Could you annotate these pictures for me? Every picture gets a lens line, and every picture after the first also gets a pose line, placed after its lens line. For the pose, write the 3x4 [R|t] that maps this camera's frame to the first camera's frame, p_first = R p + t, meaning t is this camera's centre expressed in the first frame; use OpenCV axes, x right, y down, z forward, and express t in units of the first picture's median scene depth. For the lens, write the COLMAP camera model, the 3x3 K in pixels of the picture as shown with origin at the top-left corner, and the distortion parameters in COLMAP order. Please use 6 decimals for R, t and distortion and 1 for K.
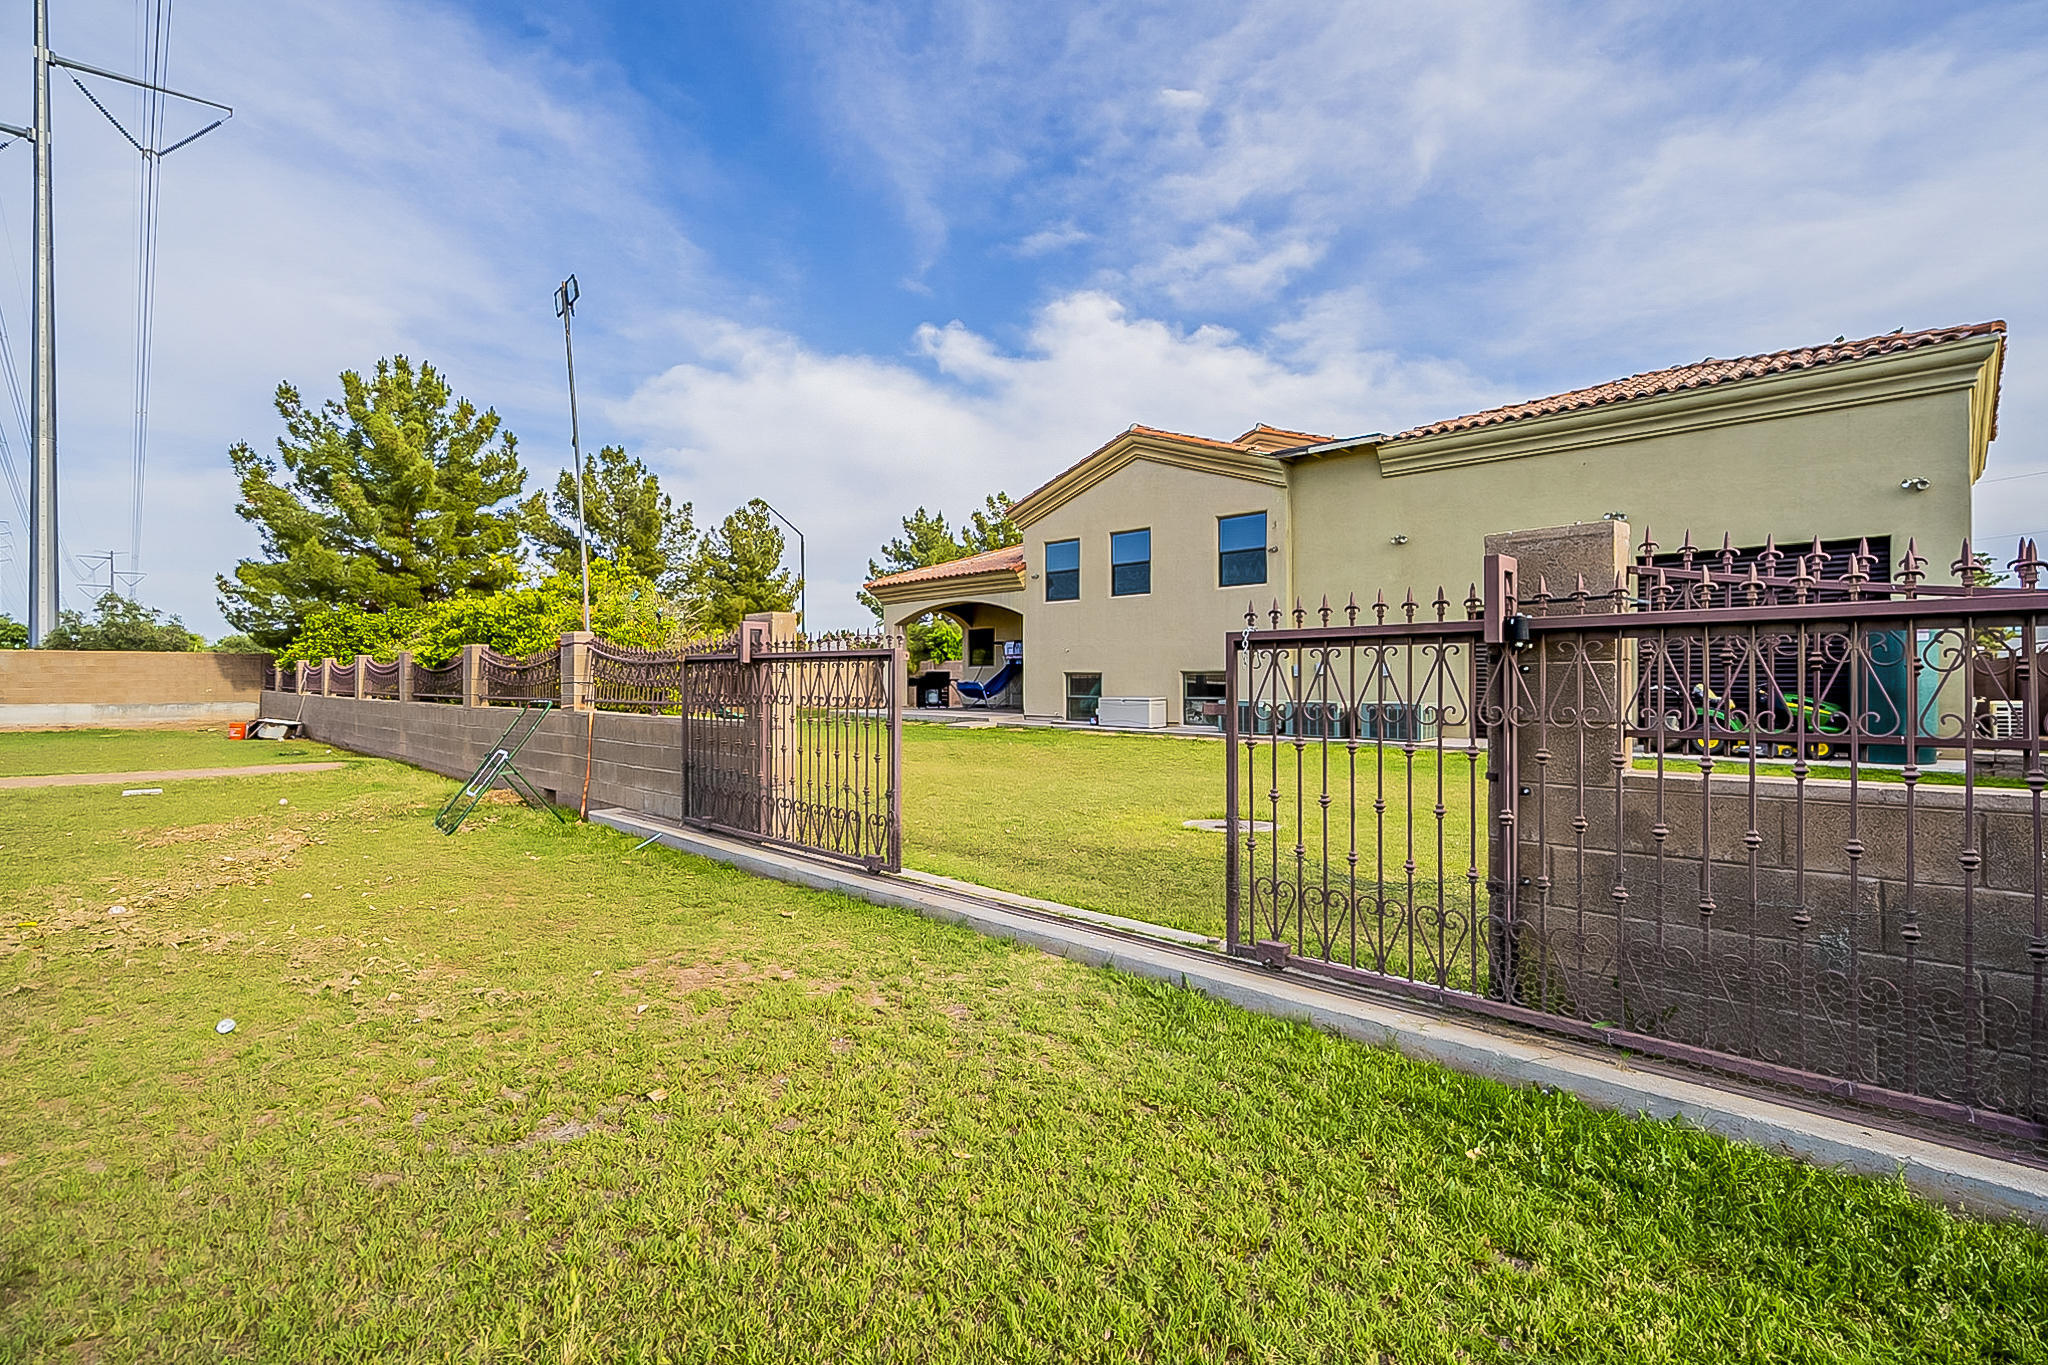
lens RADIAL K [[931.2, 0, 1028.4], [0, 931.2, 675.1], [0, 0, 1]] dist [-0.004572, 0.002378]
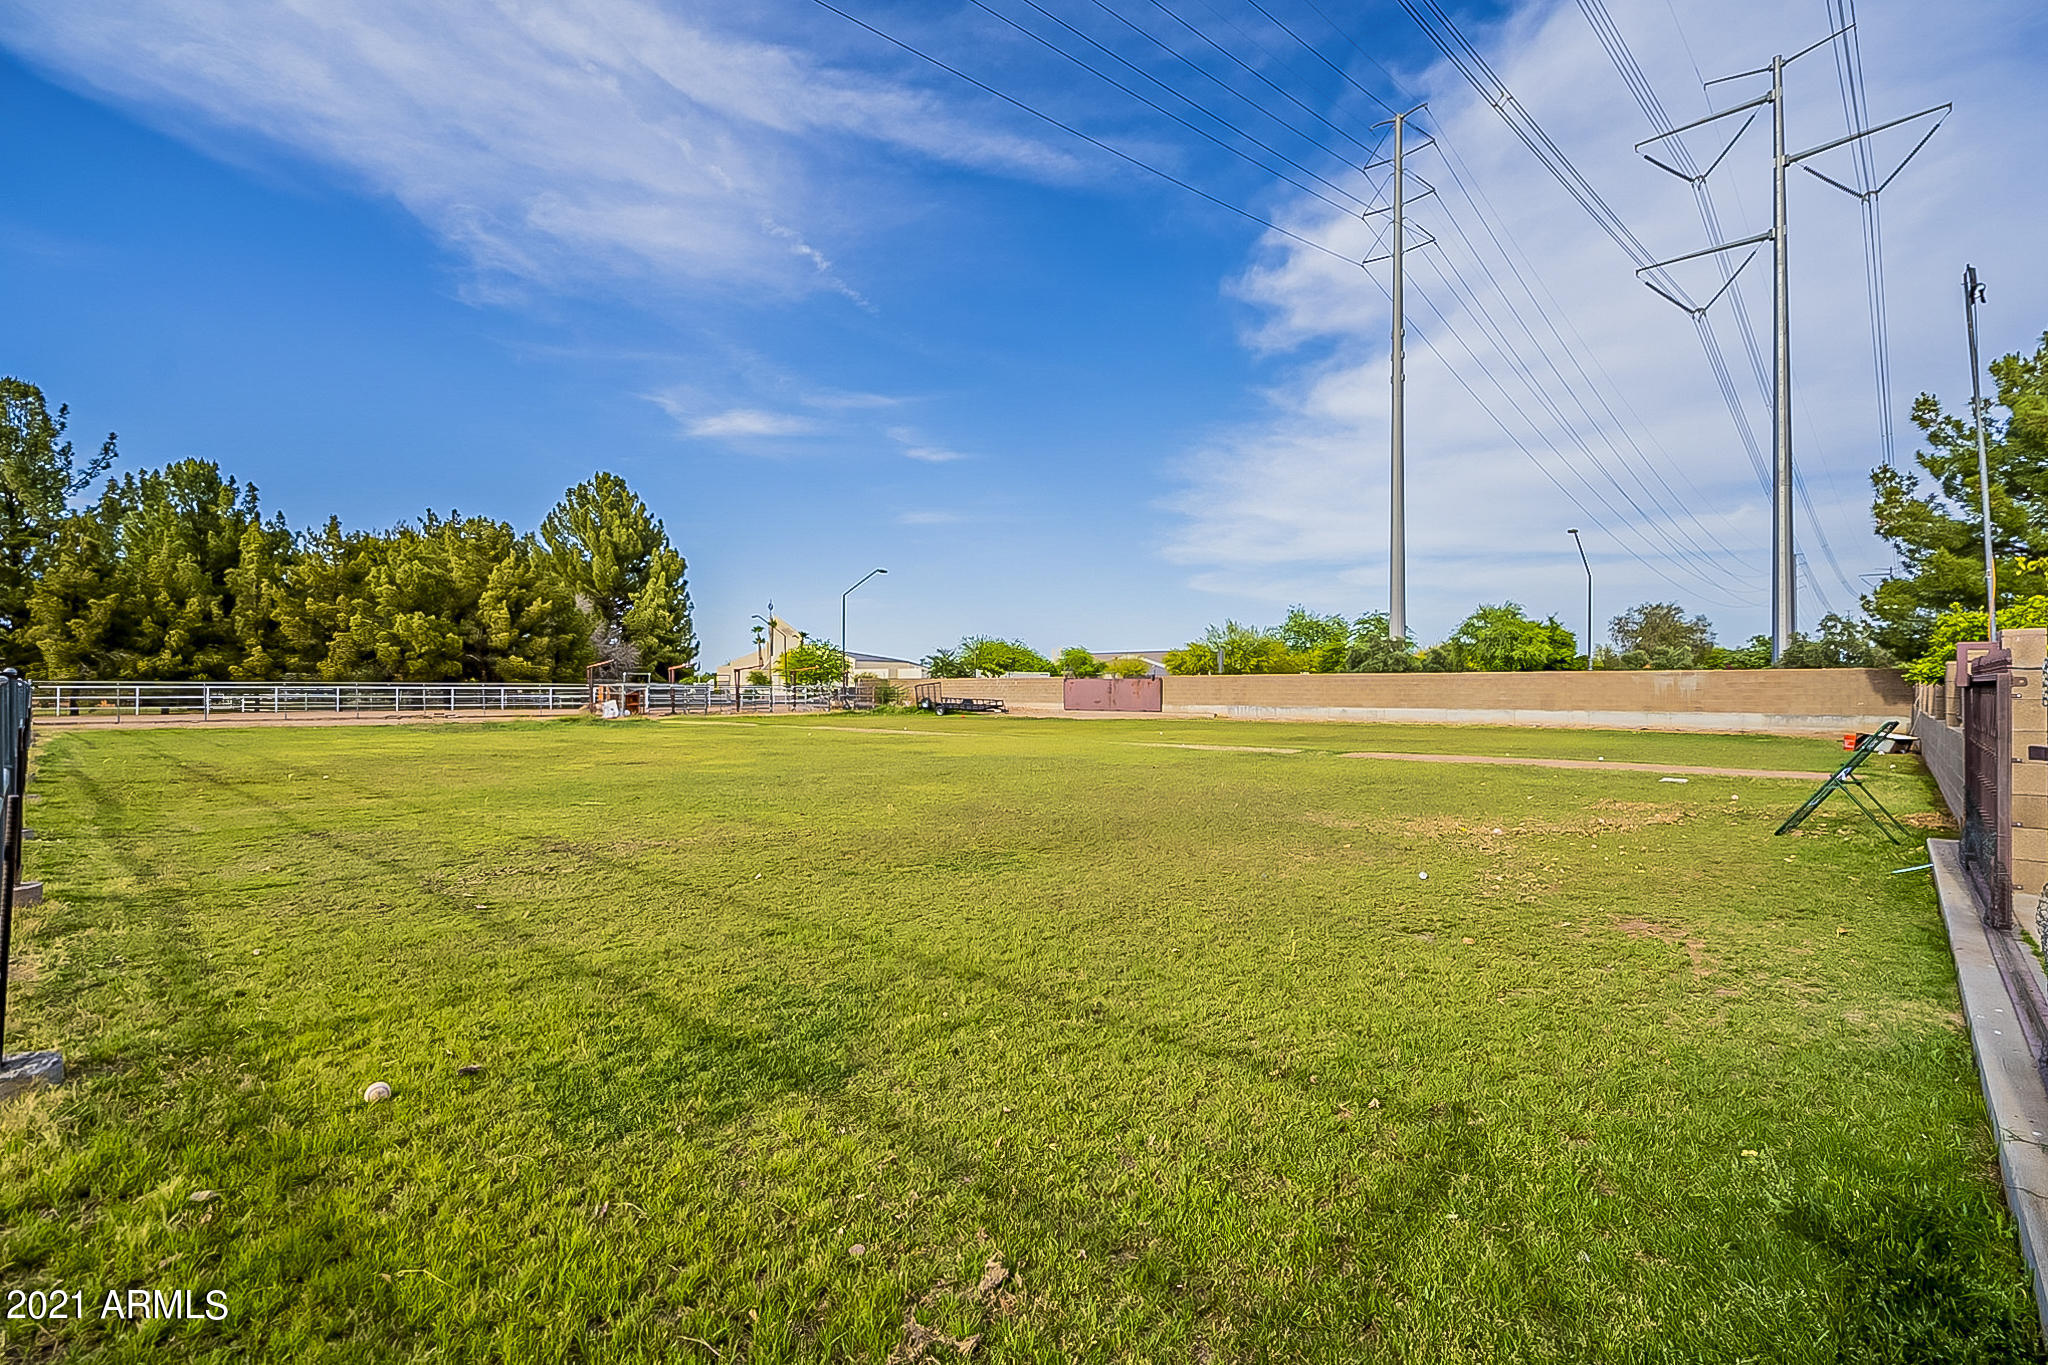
lens RADIAL K [[931.2, 0, 1035.6], [0, 931.2, 683.8], [0, 0, 1]] dist [-0.004572, 0.002378]
pose [[0.042614, -0.003703, -0.999085, 0.152068], [0.000463, 0.999993, -0.003687, -0.003332], [0.999092, -0.000305, 0.042615, 0.014440]]
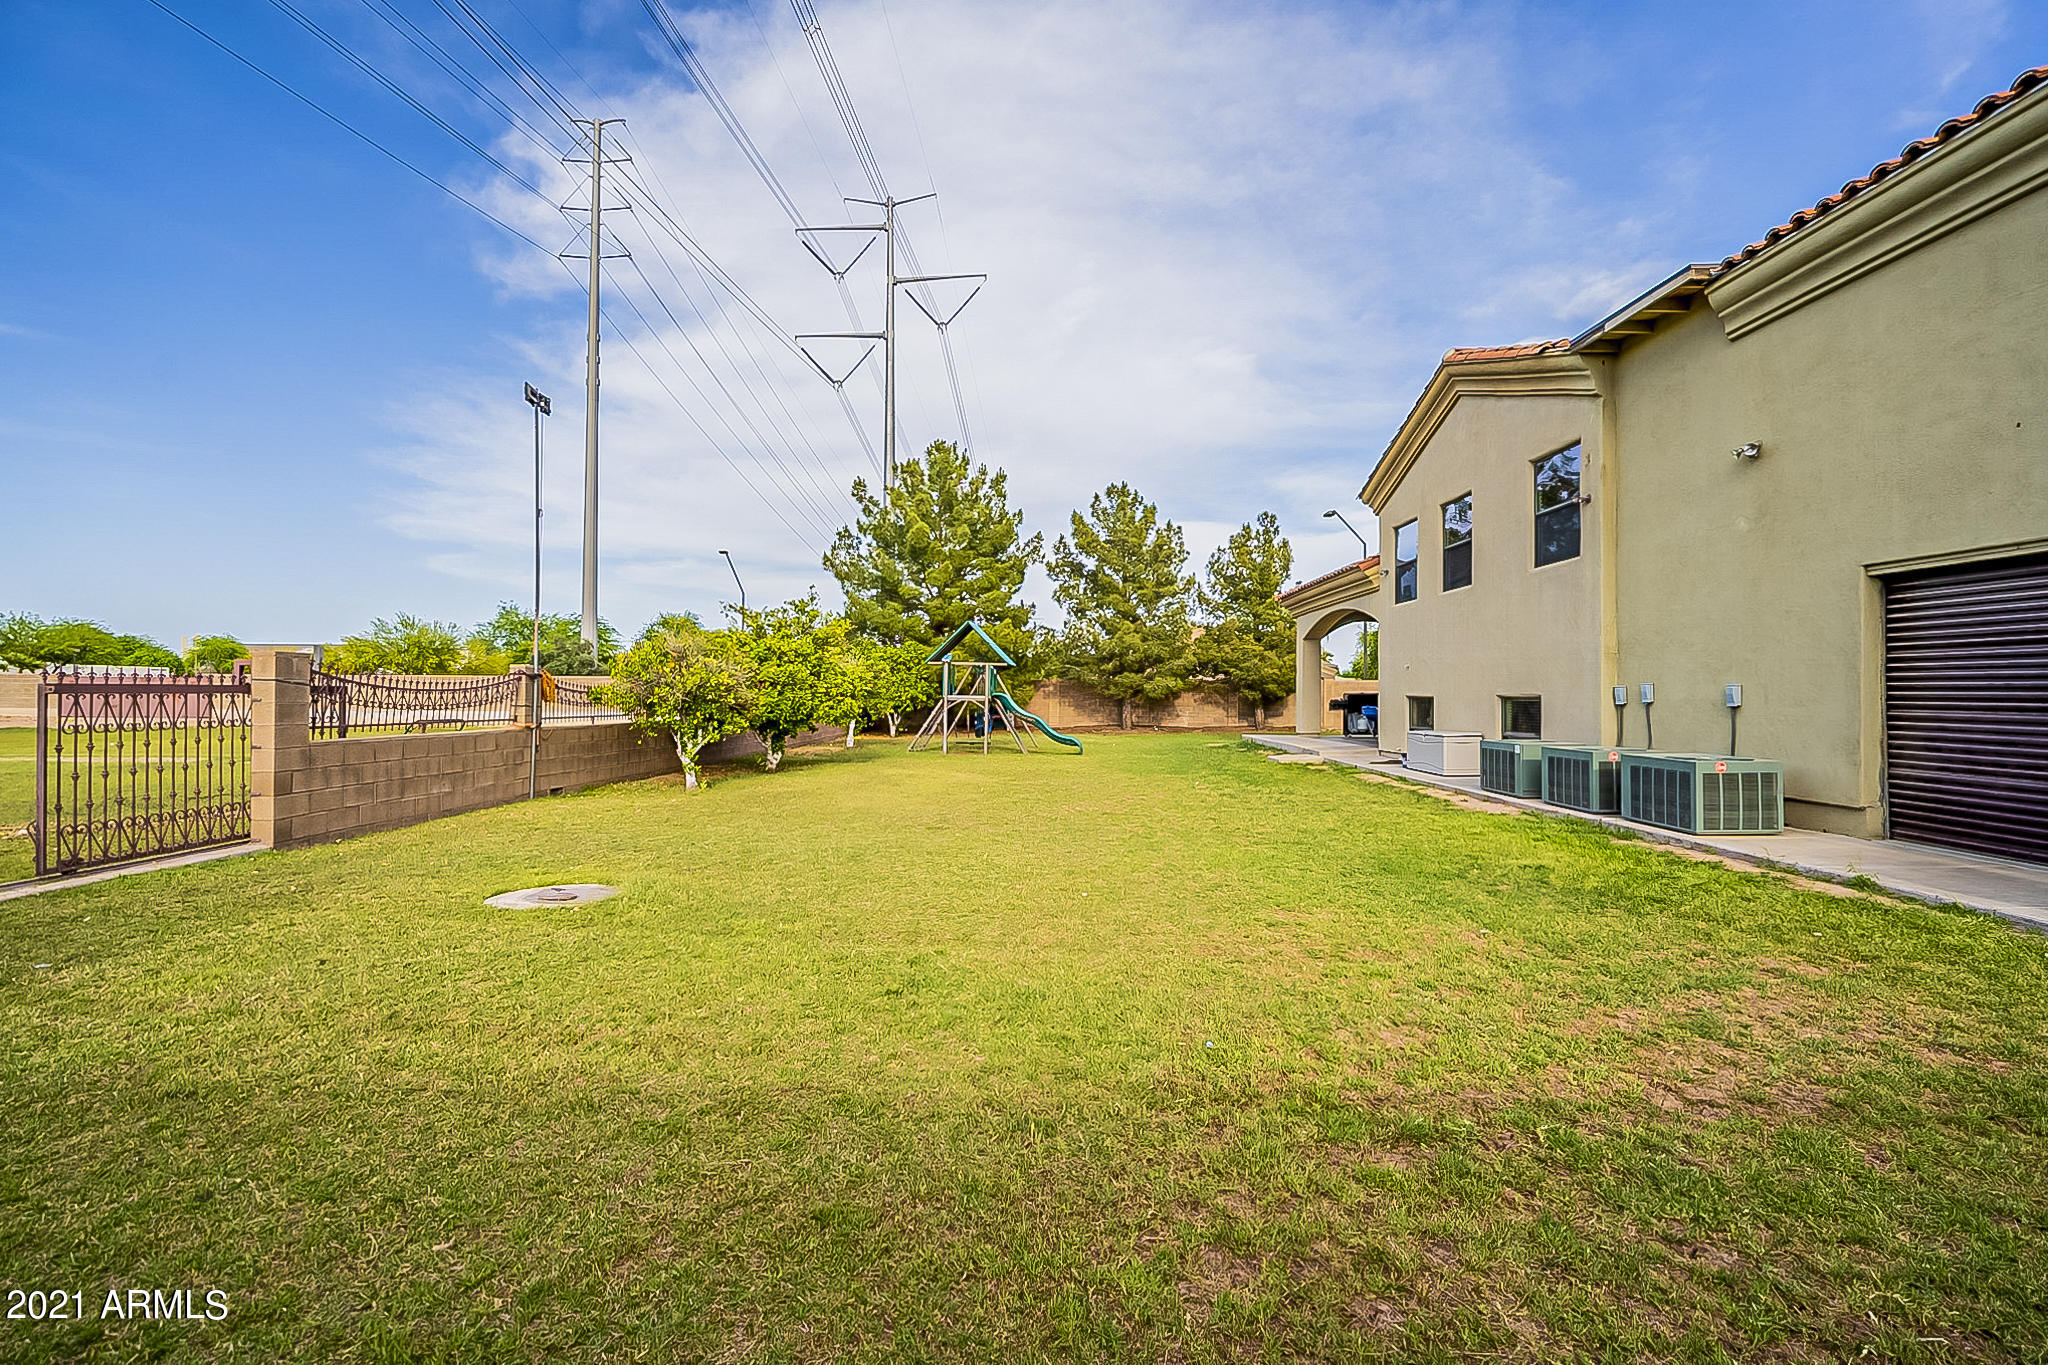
lens RADIAL K [[931.2, 0, 1031.5], [0, 931.2, 683.1], [0, 0, 1]] dist [-0.004572, 0.002378]
pose [[0.699560, -0.003061, -0.714567, 0.355796], [-0.005464, 0.999939, -0.009633, -0.004013], [0.714553, 0.010643, 0.699501, 0.242799]]
